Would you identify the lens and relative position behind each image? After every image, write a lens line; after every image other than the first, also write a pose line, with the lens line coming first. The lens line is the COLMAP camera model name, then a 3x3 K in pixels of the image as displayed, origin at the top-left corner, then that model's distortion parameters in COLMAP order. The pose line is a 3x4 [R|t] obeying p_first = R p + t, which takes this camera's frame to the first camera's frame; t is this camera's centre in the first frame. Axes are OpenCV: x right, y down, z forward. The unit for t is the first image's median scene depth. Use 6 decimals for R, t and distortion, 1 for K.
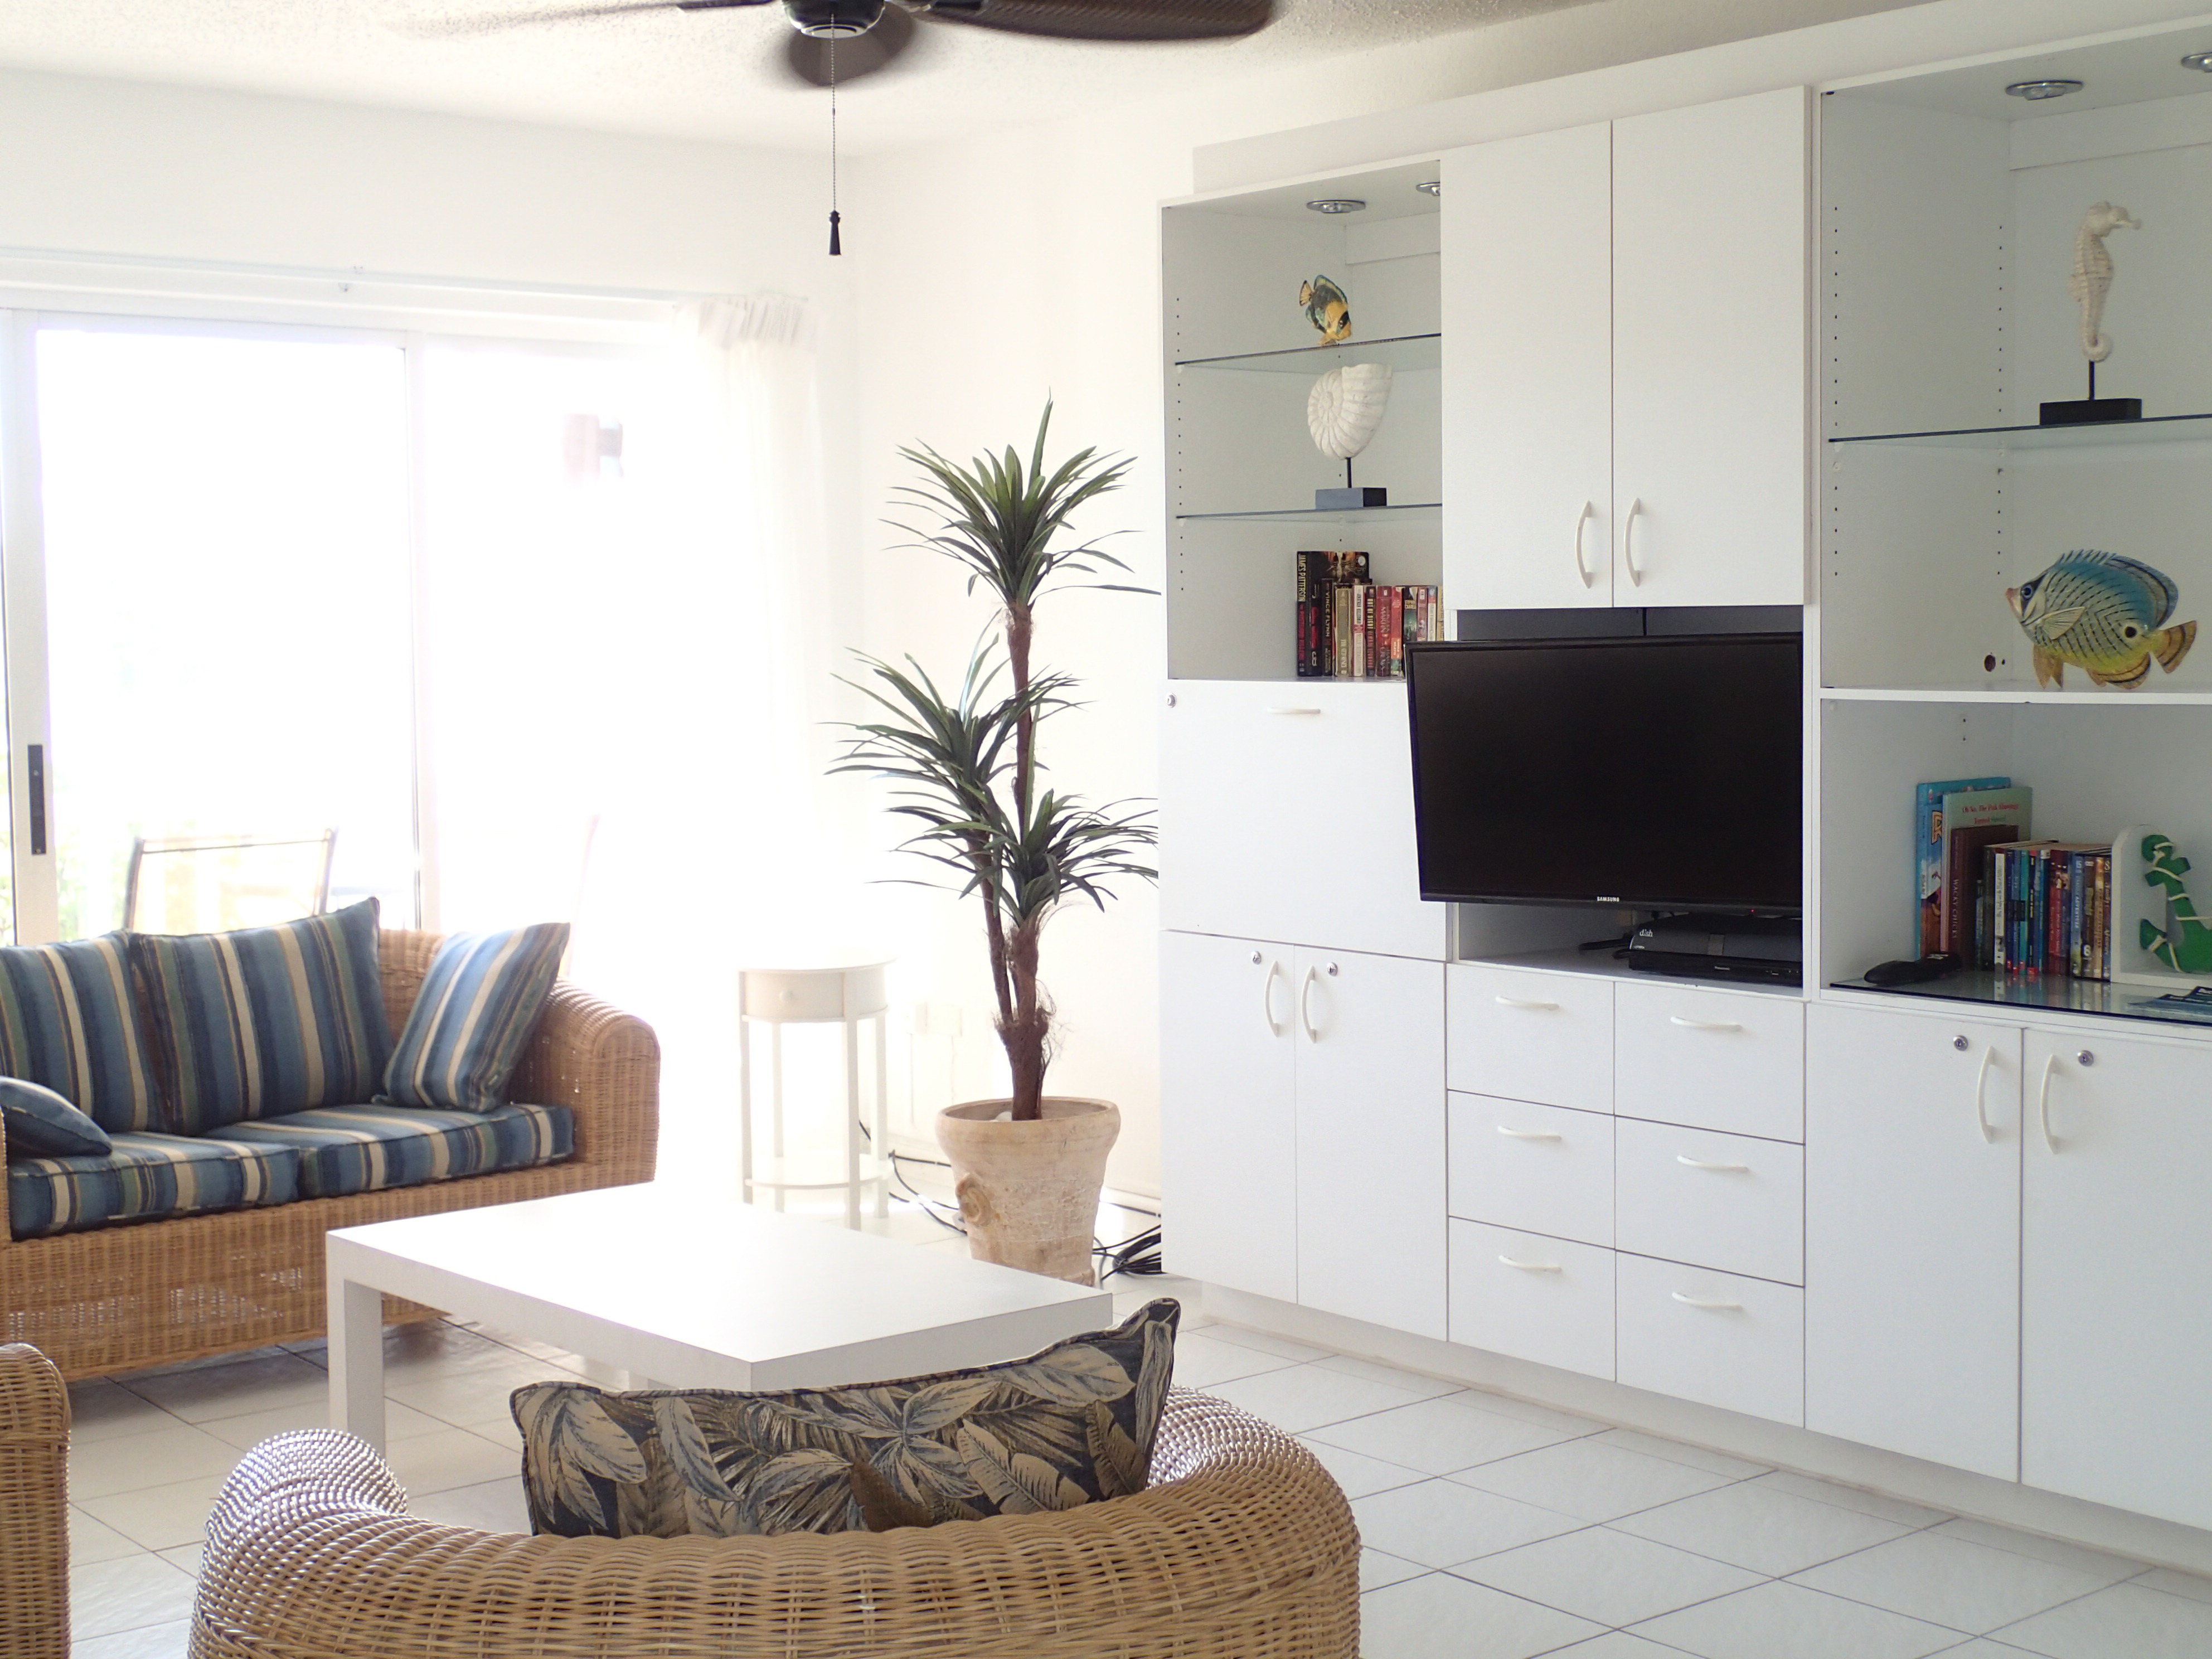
lens RADIAL K [[3055.6, 0, 1106.0], [0, 3055.6, 829.5], [0, 0, 1]] dist [0.018791, -0.017317]
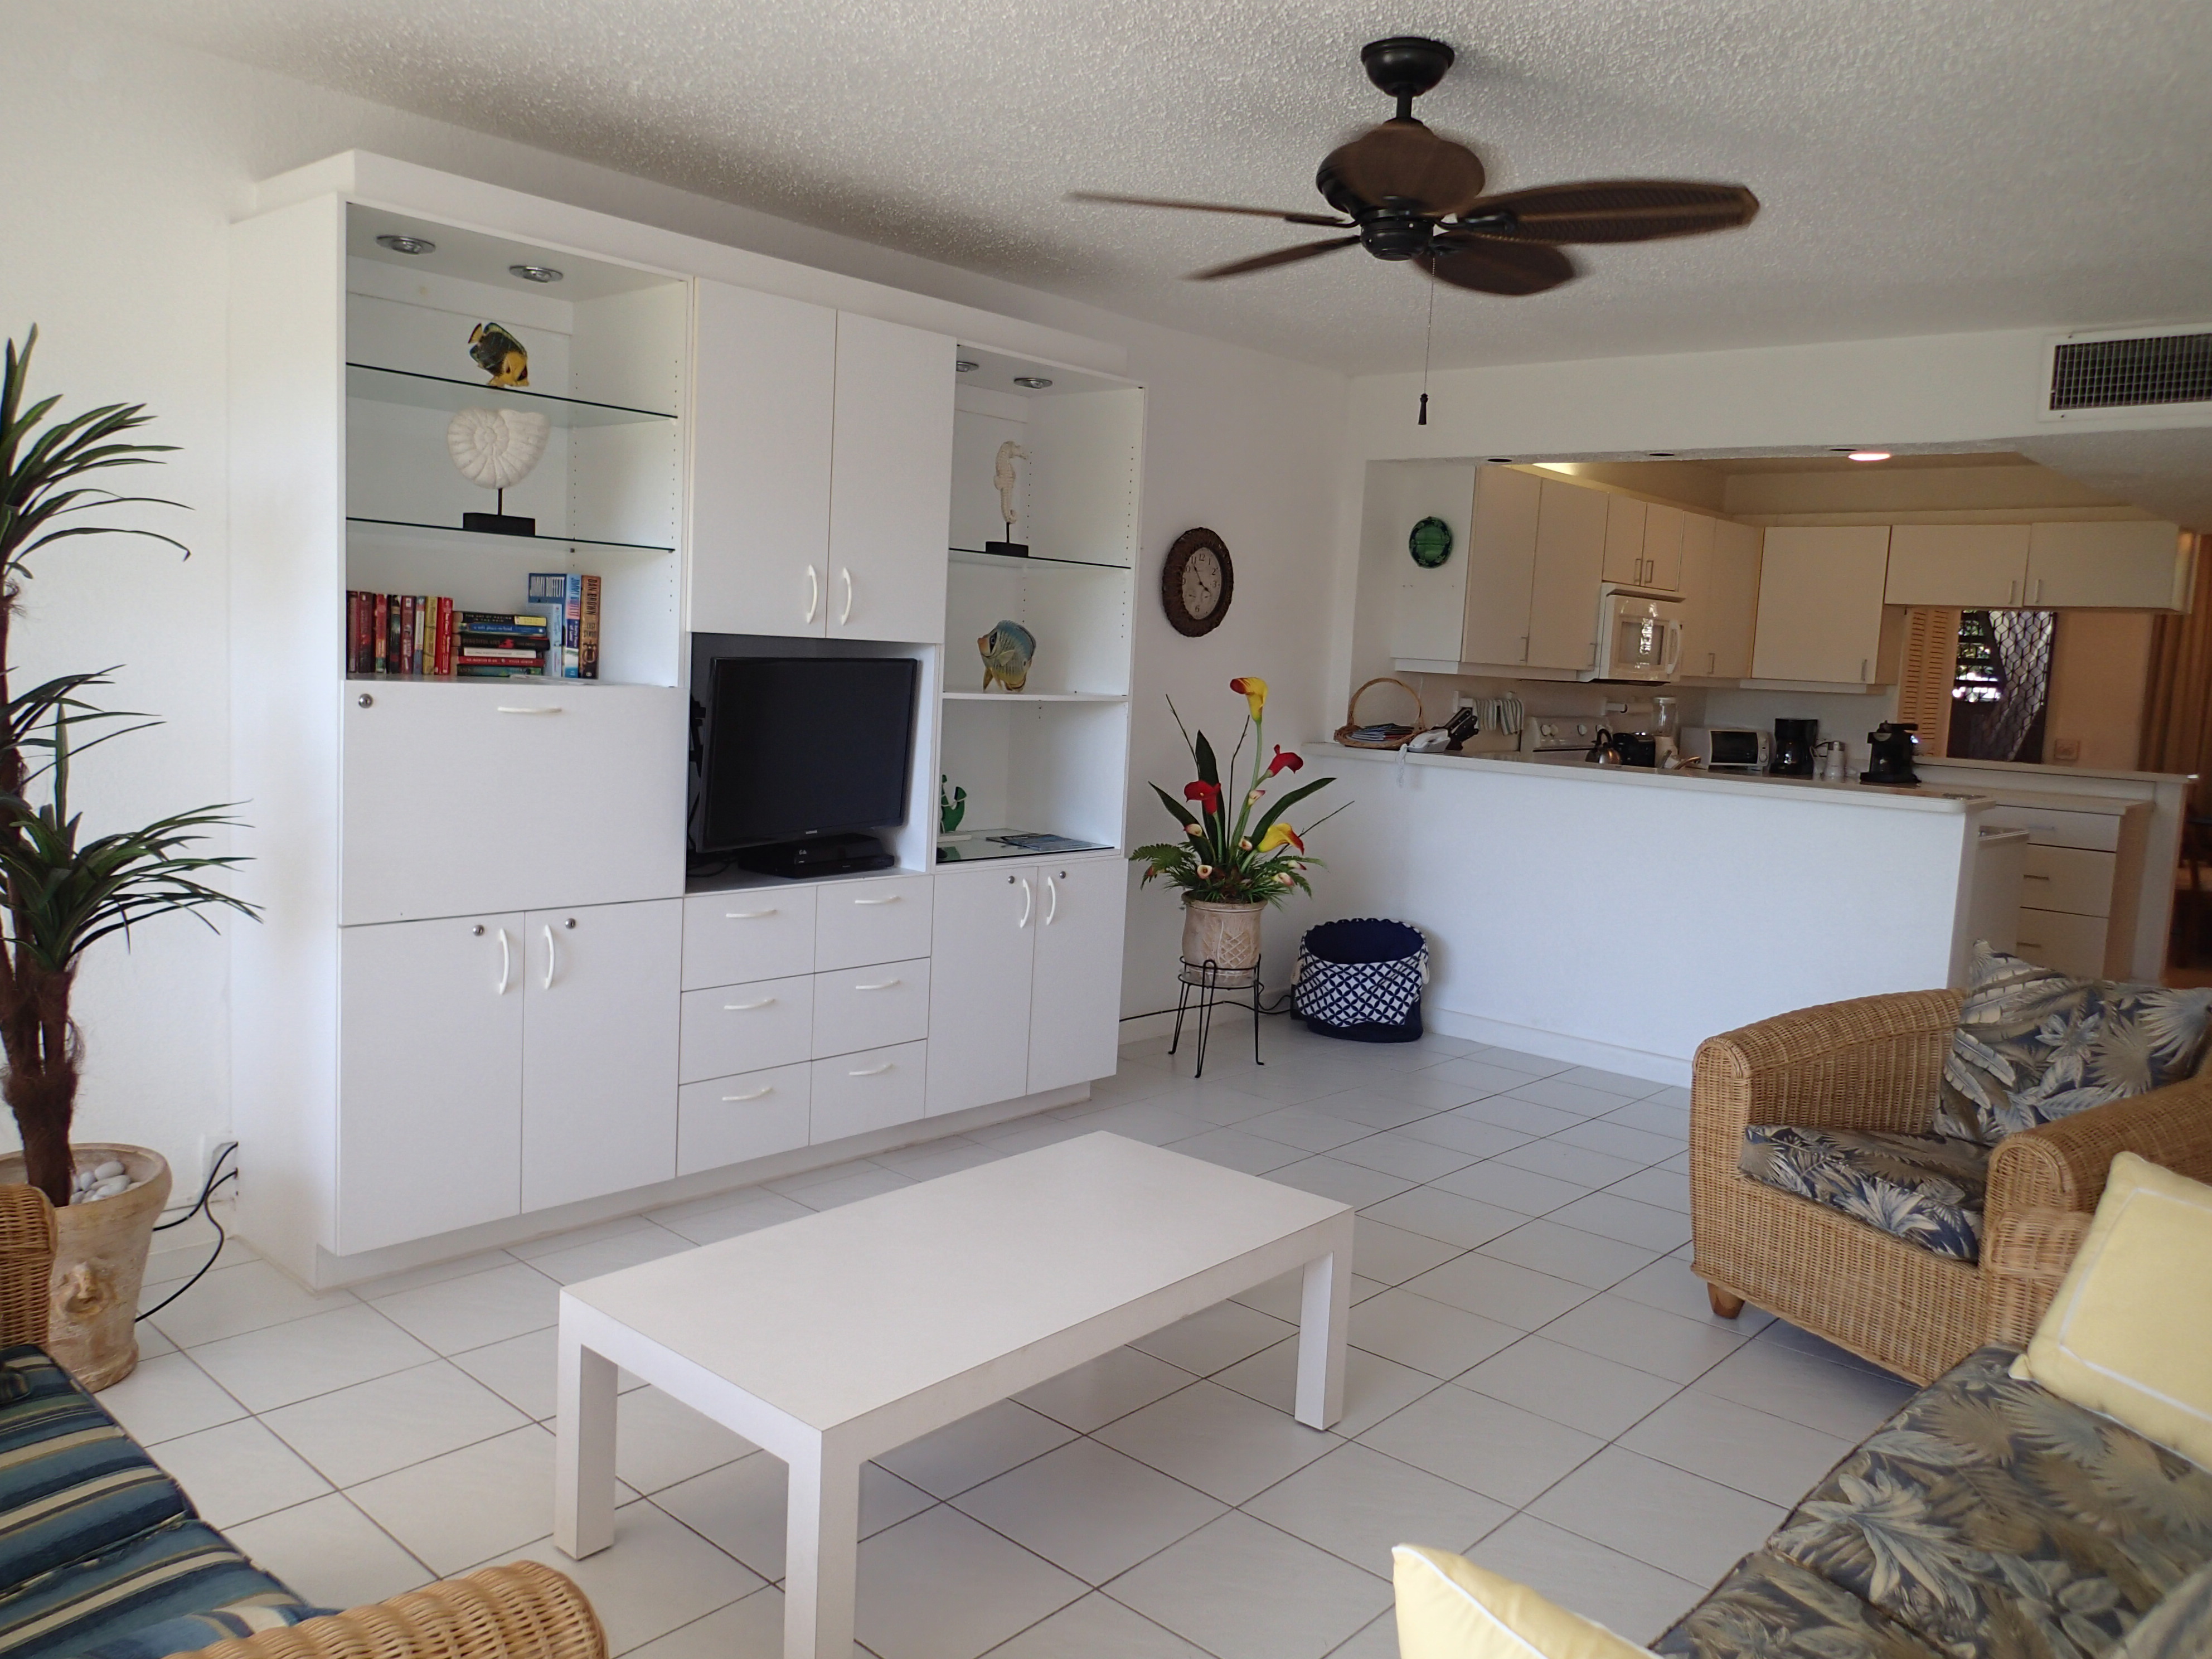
lens RADIAL K [[1651.2, 0, 1106.0], [0, 1651.2, 829.5], [0, 0, 1]] dist [0.004184, 0.002019]
pose [[-0.145089, -0.107652, 0.983545, -0.661229], [0.014977, 0.993710, 0.110974, -0.067178], [-0.989305, 0.030832, -0.142565, 0.979279]]
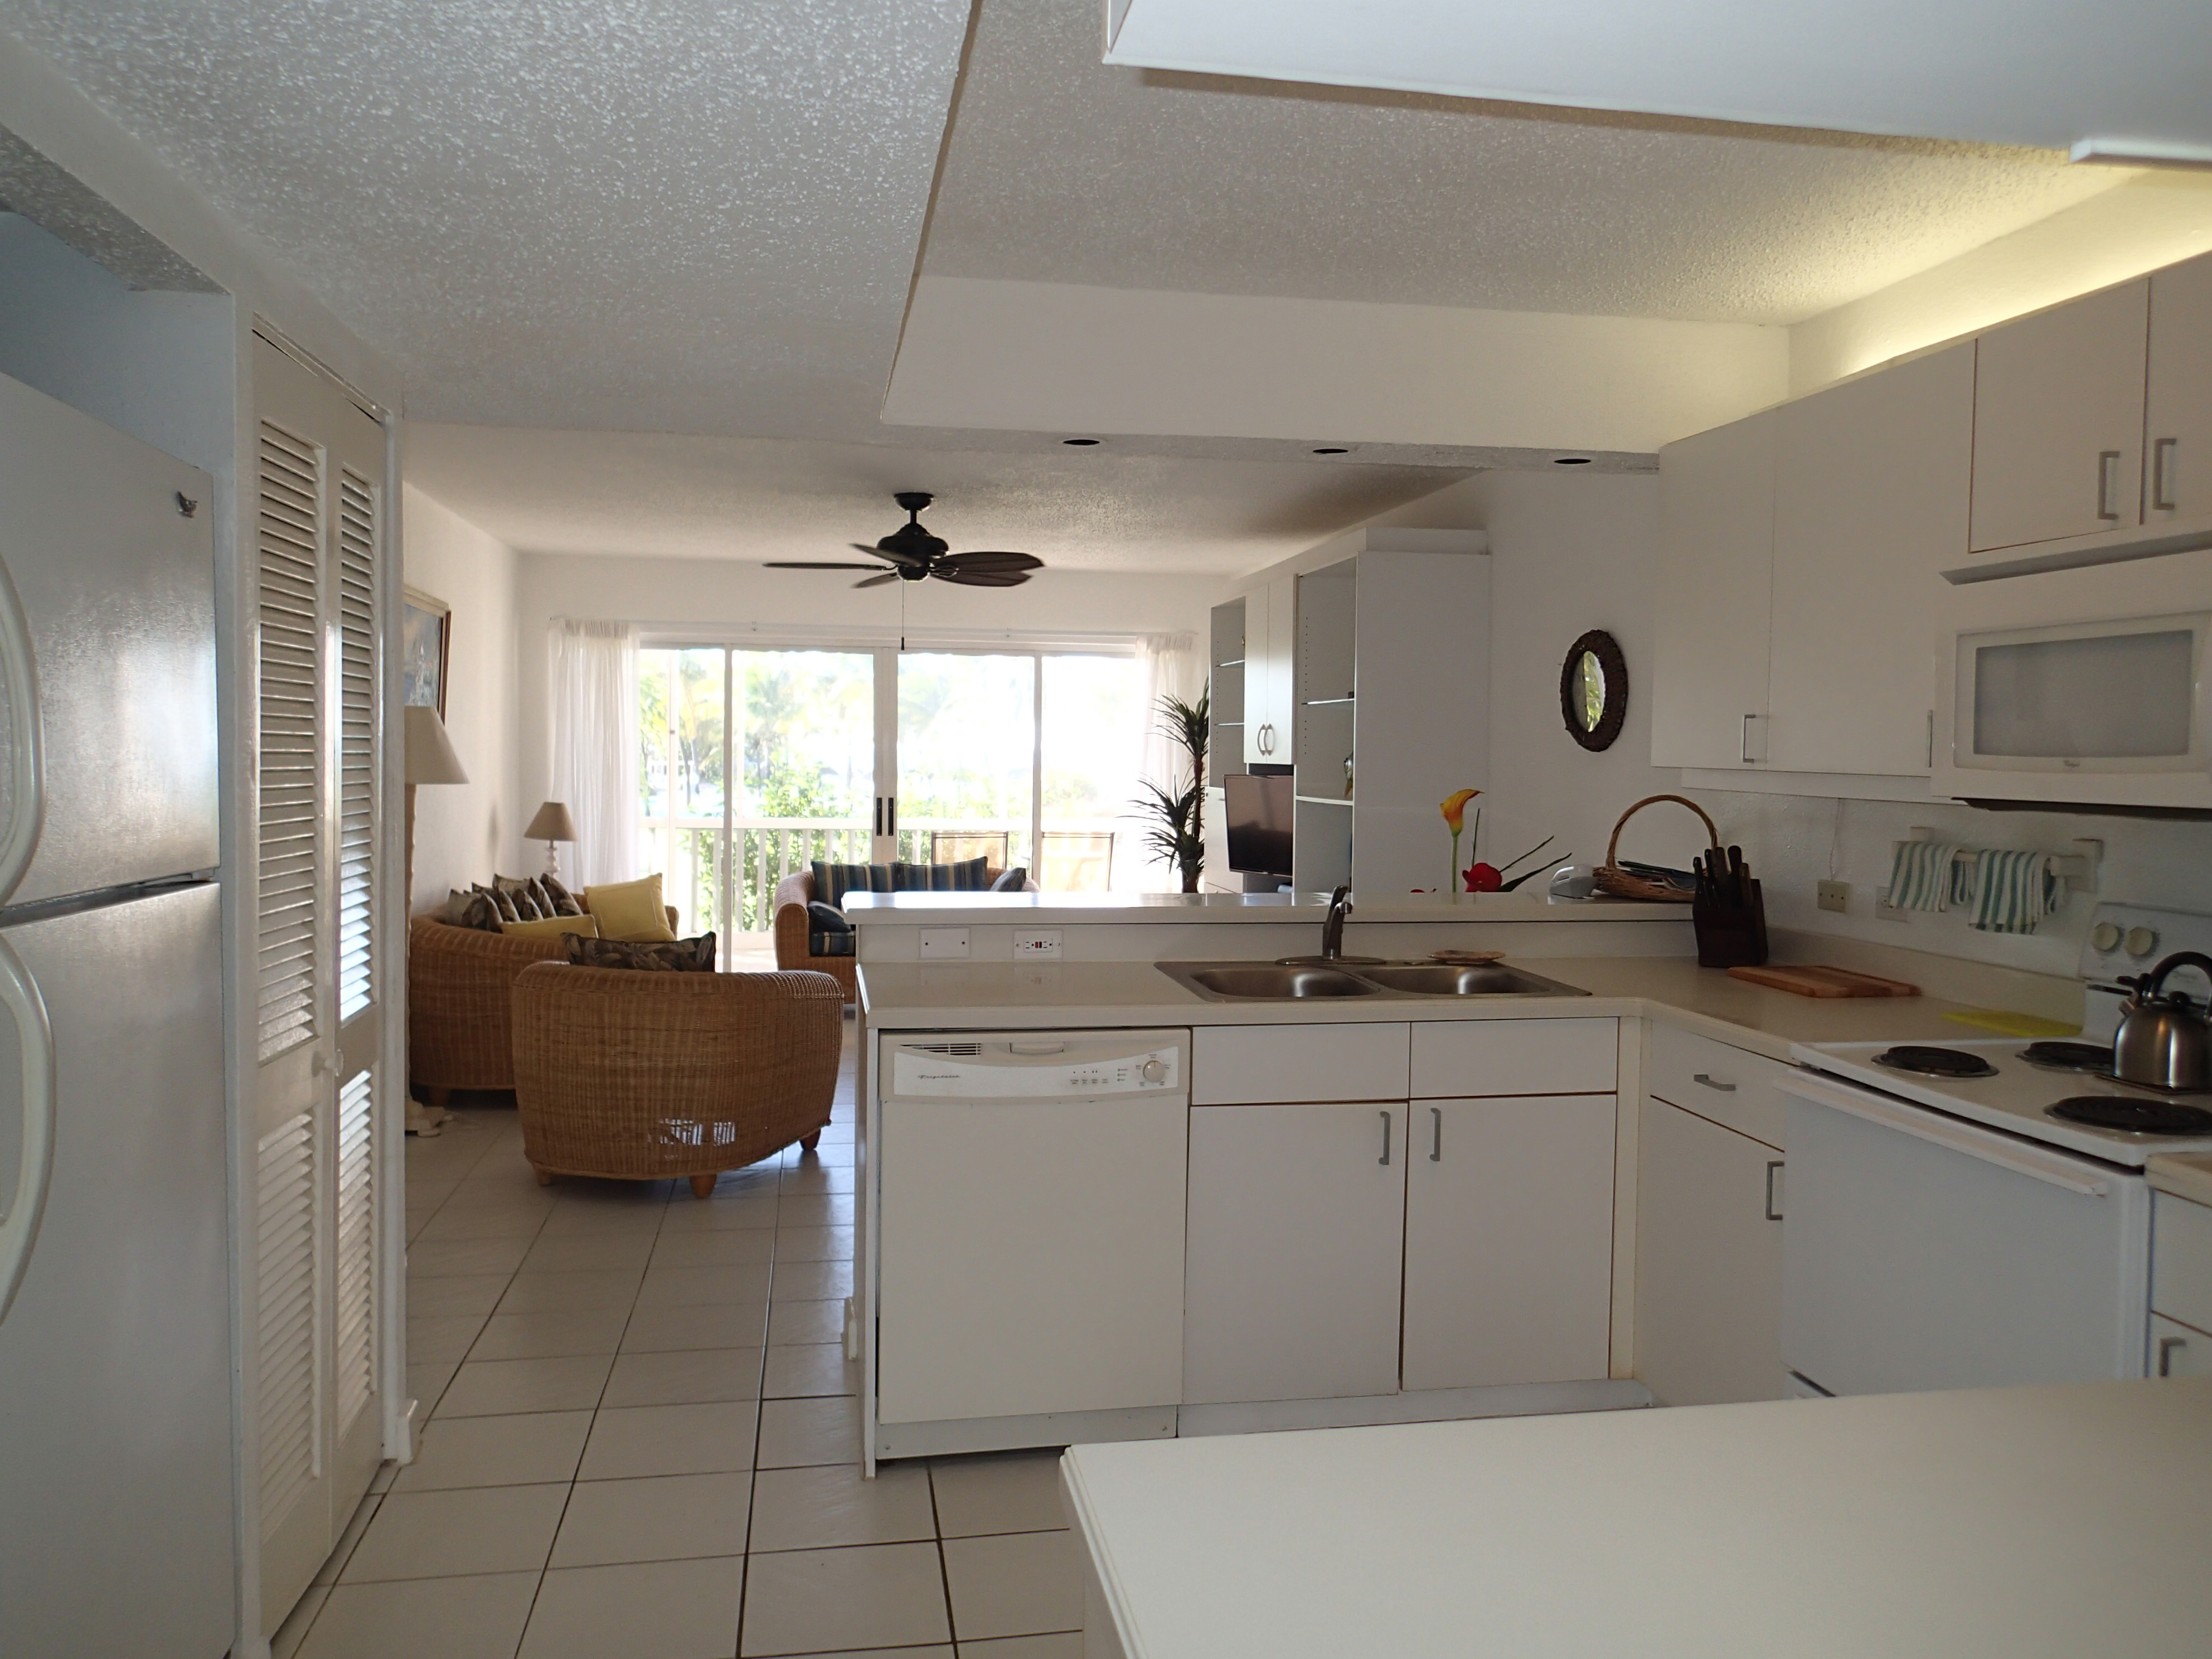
lens RADIAL K [[1651.2, 0, 1106.0], [0, 1651.2, 829.5], [0, 0, 1]] dist [0.004184, 0.002019]
pose [[0.874278, 0.042371, -0.483573, 0.750840], [-0.051997, 0.998626, -0.006507, 0.002509], [0.482633, 0.030833, 0.875280, -0.338711]]
